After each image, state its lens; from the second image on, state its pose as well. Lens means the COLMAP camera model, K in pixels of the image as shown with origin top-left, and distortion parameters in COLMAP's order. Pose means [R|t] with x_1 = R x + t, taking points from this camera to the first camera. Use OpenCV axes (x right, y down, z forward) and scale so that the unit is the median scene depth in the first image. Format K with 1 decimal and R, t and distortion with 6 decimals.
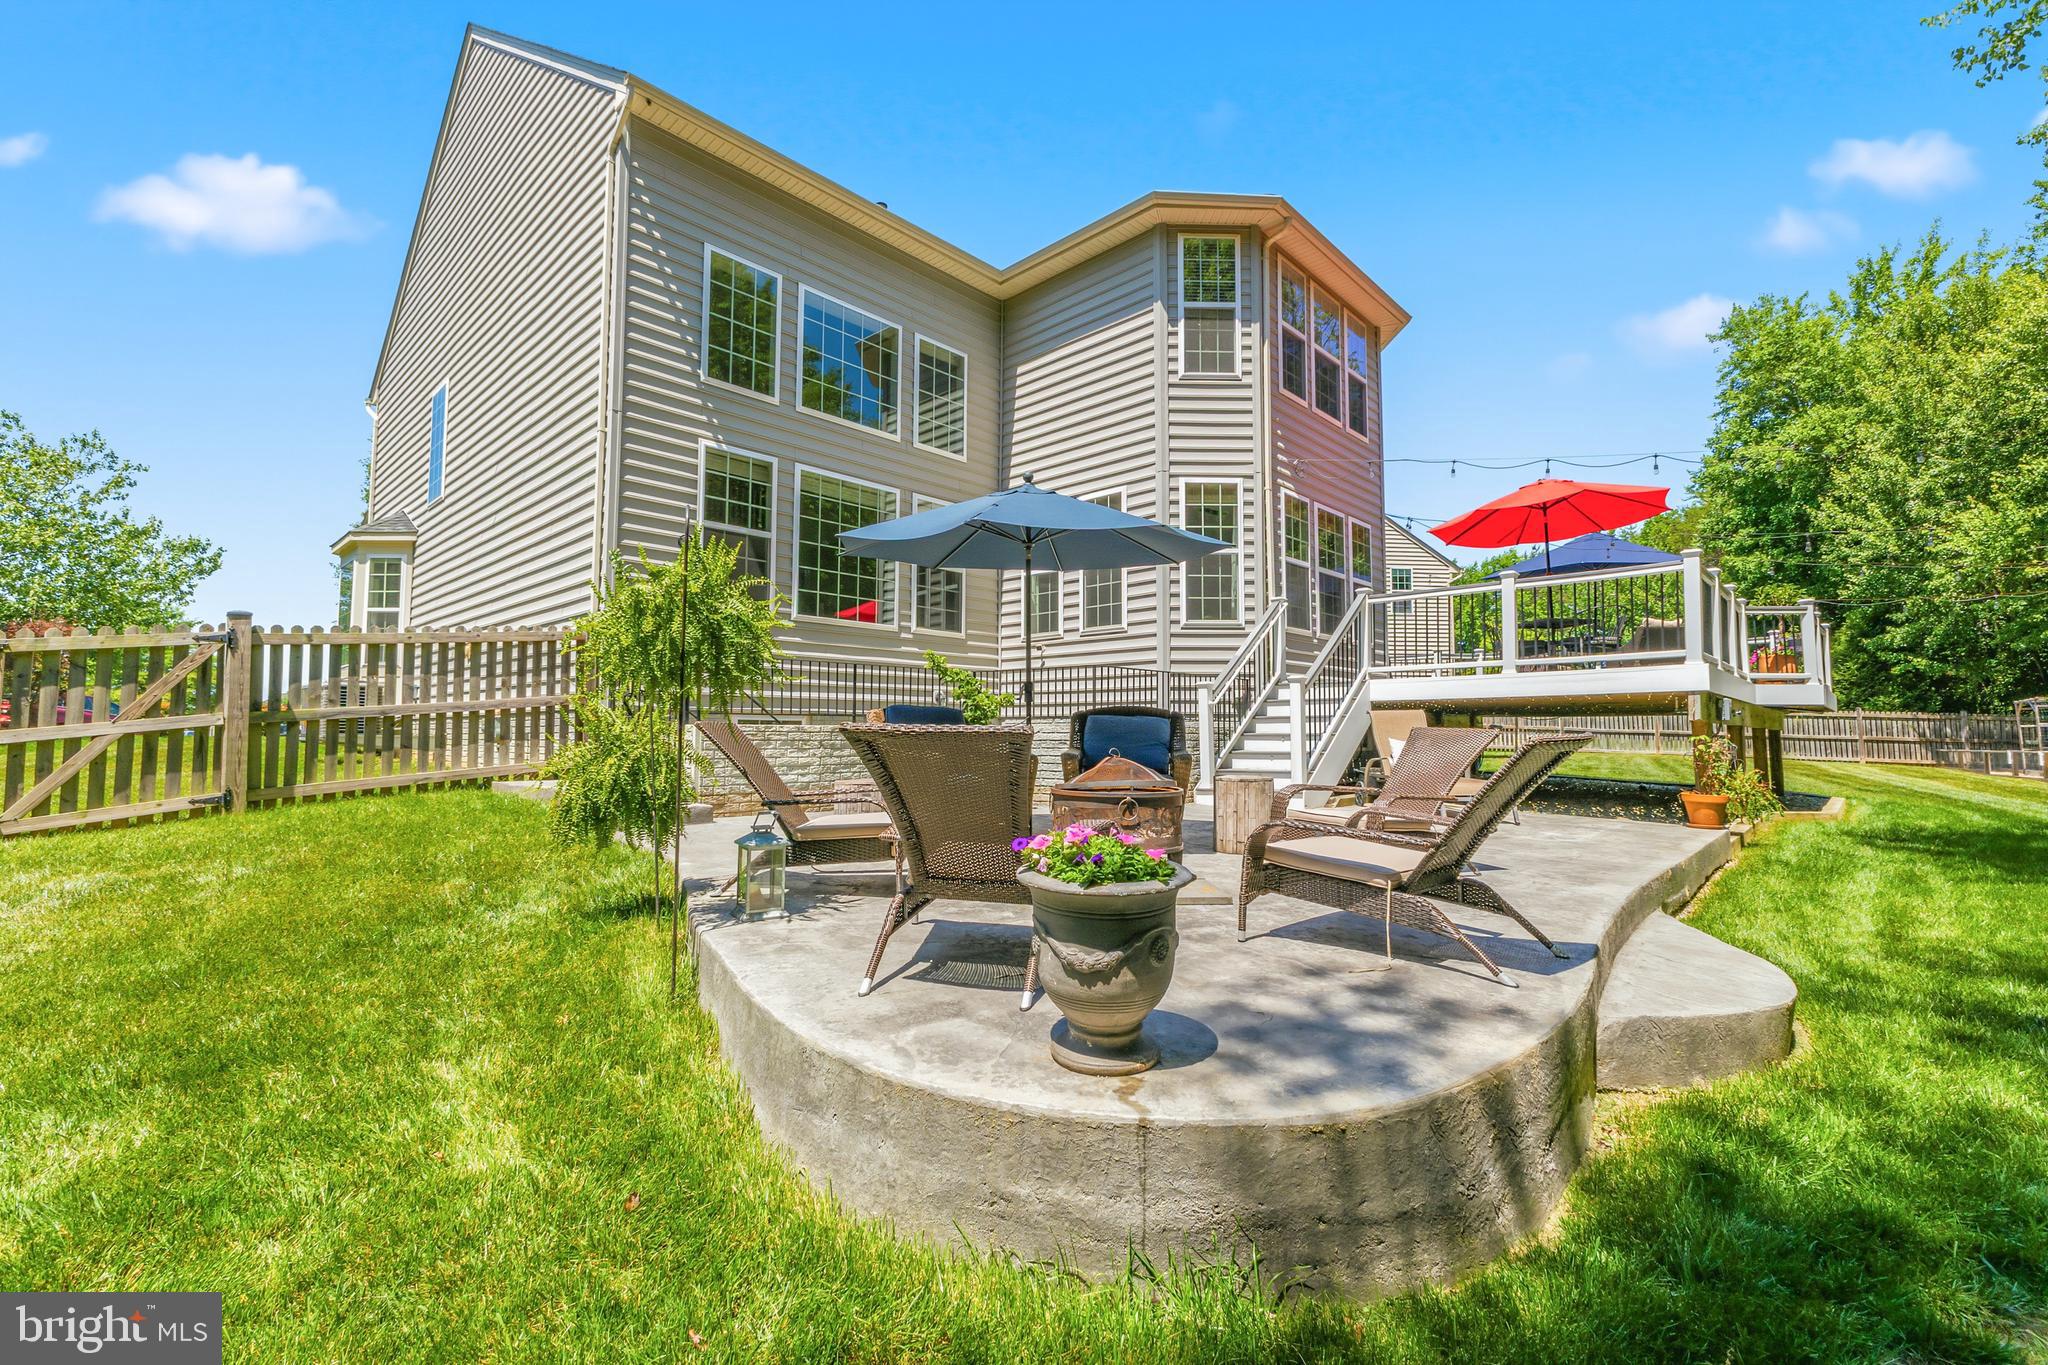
lens RADIAL K [[888.7, 0, 1014.7], [0, 888.7, 682.9], [0, 0, 1]] dist [0.008574, -0.001263]
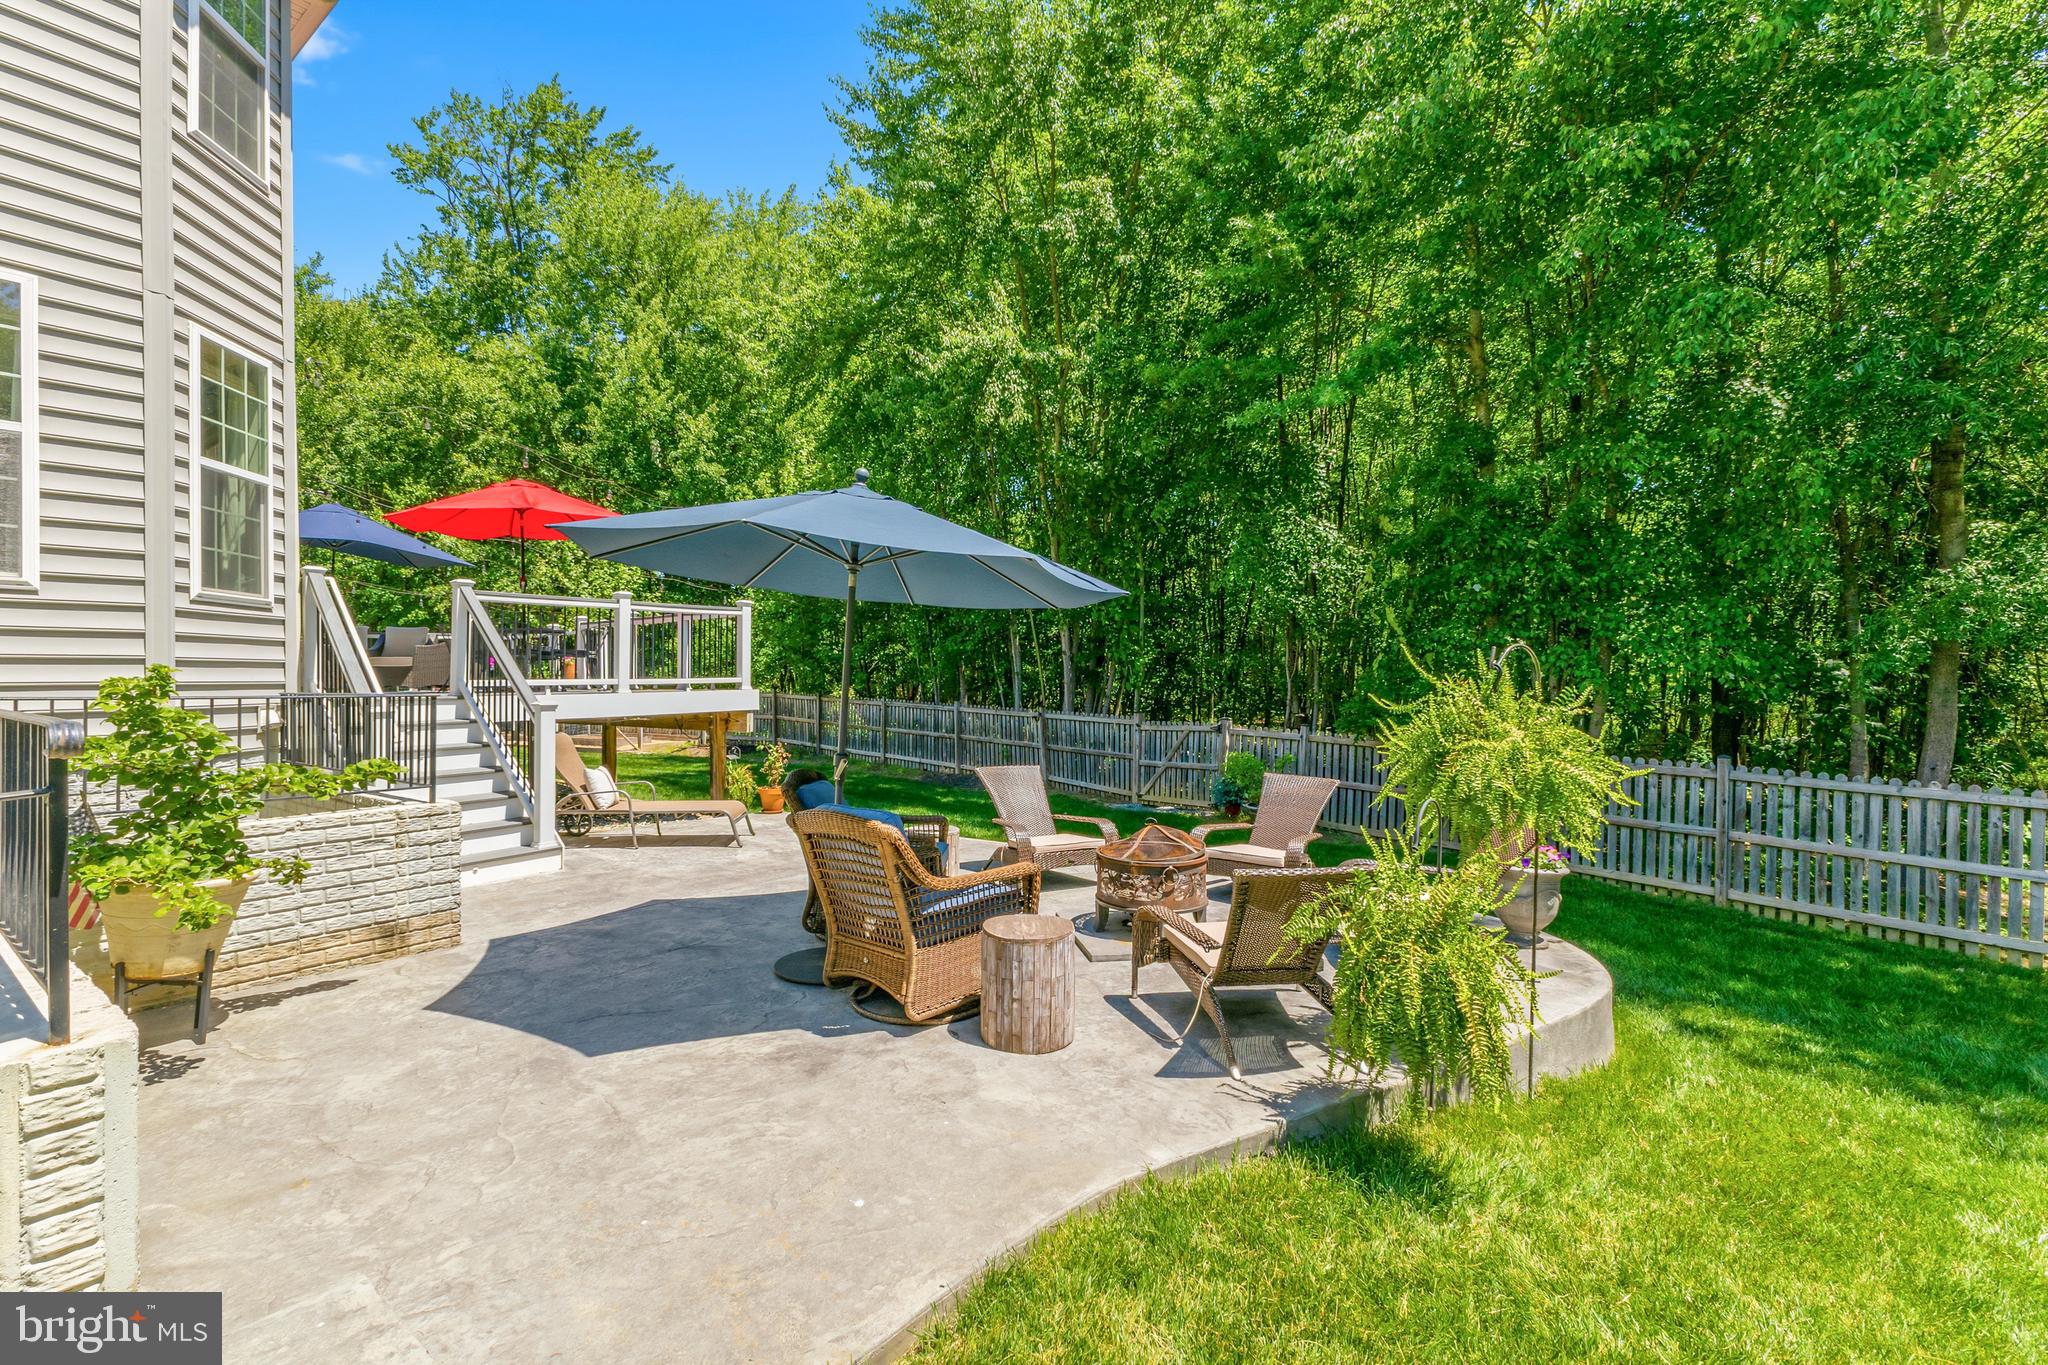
lens RADIAL K [[888.7, 0, 1016.0], [0, 888.7, 688.0], [0, 0, 1]] dist [0.008574, -0.001263]
pose [[-0.113935, -0.016977, 0.993343, -0.395296], [-0.057504, 0.998290, 0.010466, -0.040450], [-0.991823, -0.055928, -0.114717, 0.524003]]
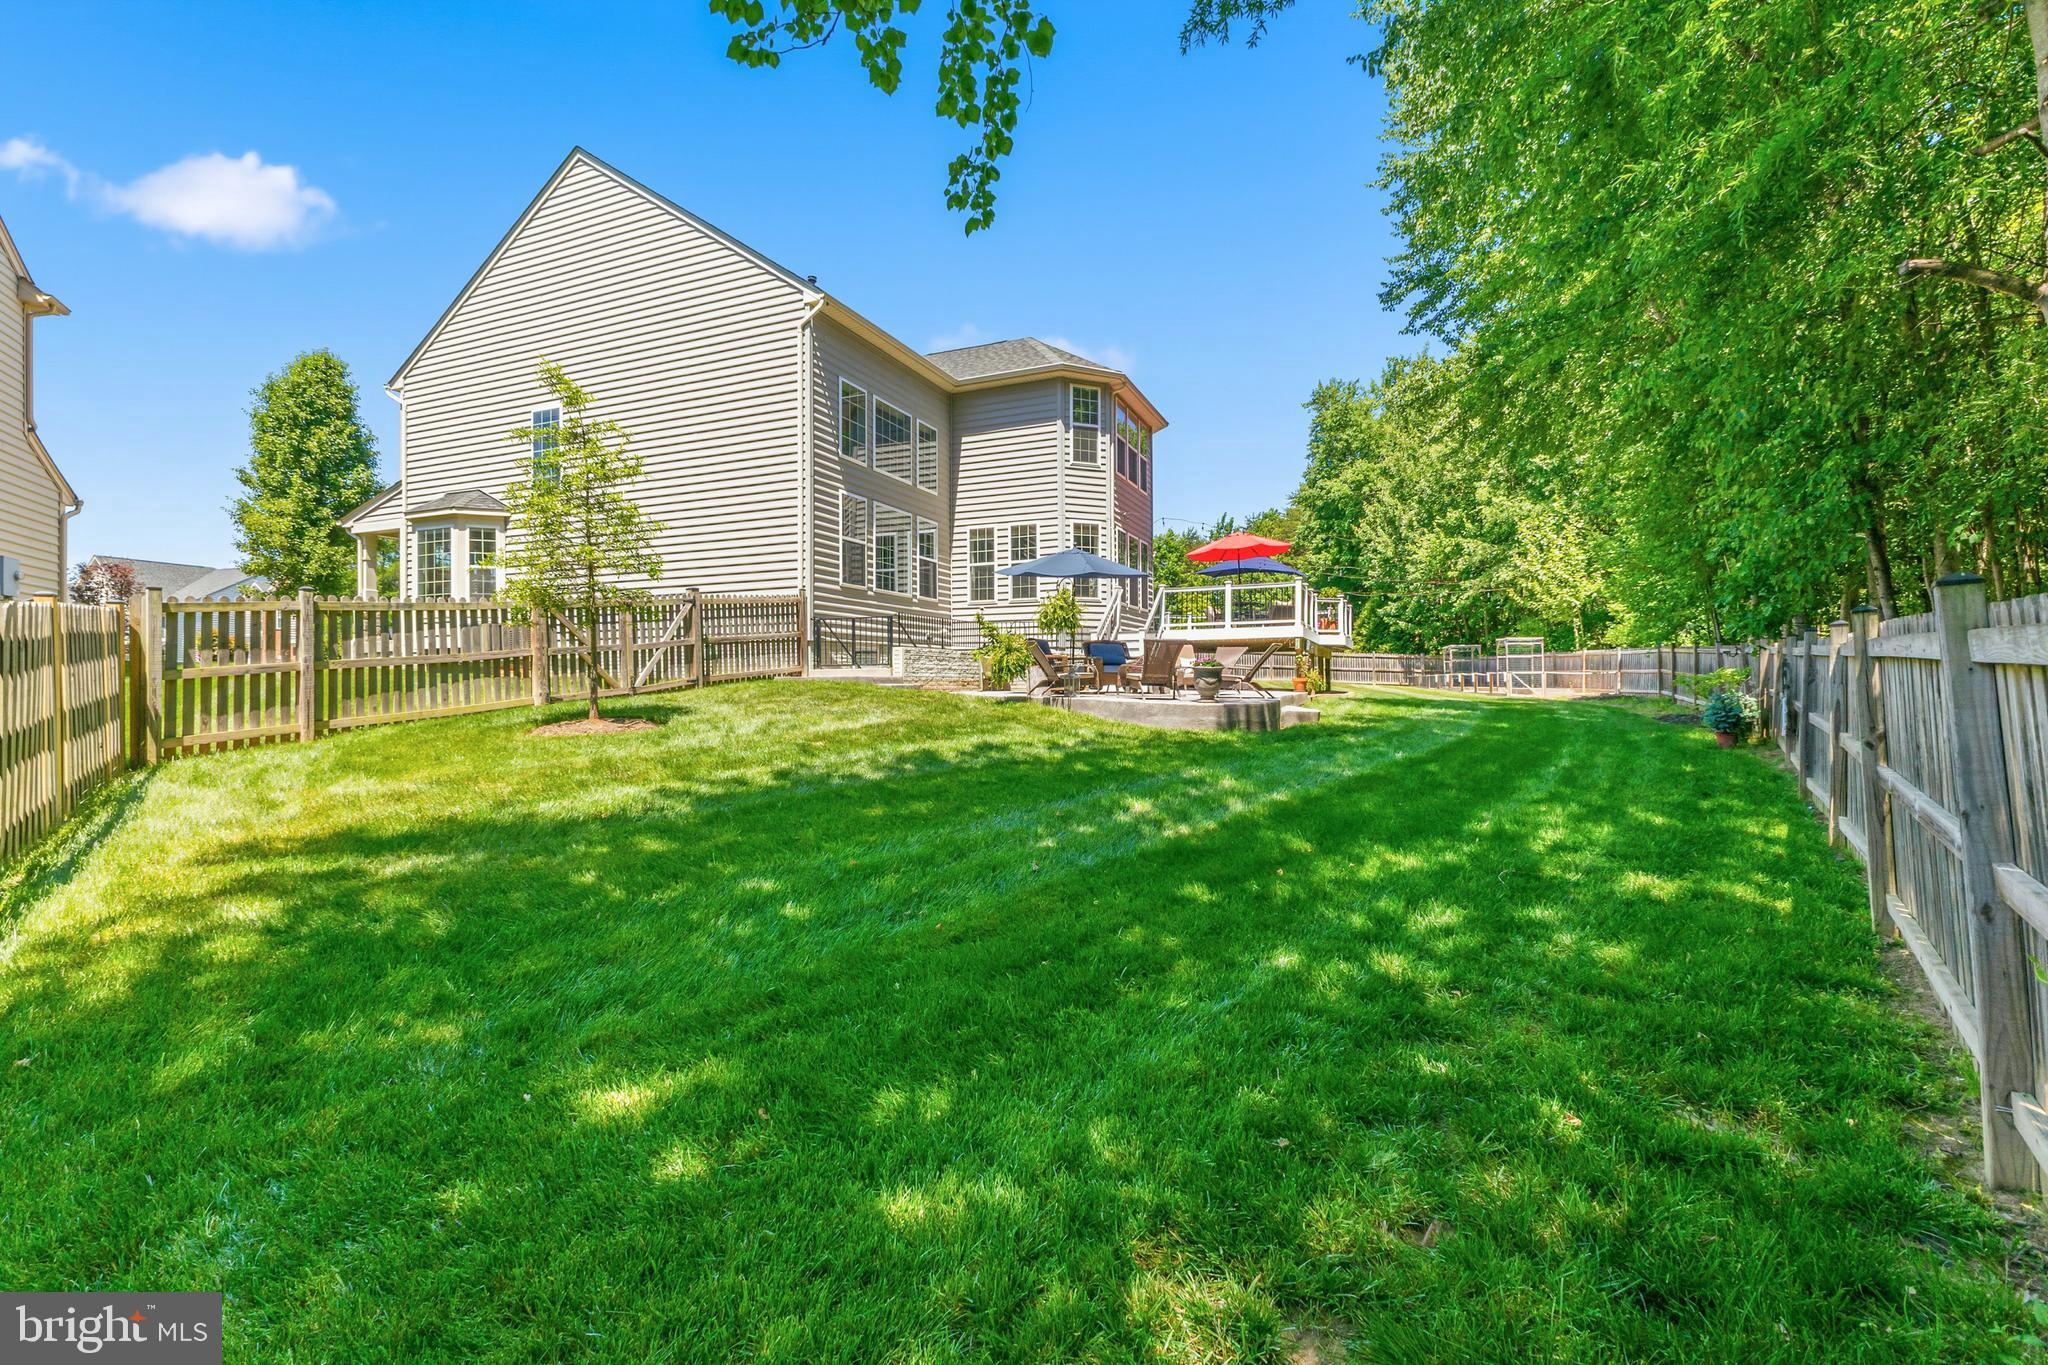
lens RADIAL K [[888.7, 0, 1023.6], [0, 888.7, 678.1], [0, 0, 1]] dist [0.008574, -0.001263]
pose [[0.934245, -0.006051, 0.356582, -0.537460], [-0.012984, 0.998616, 0.050963, 0.005629], [-0.356397, -0.052242, 0.932873, -0.669355]]
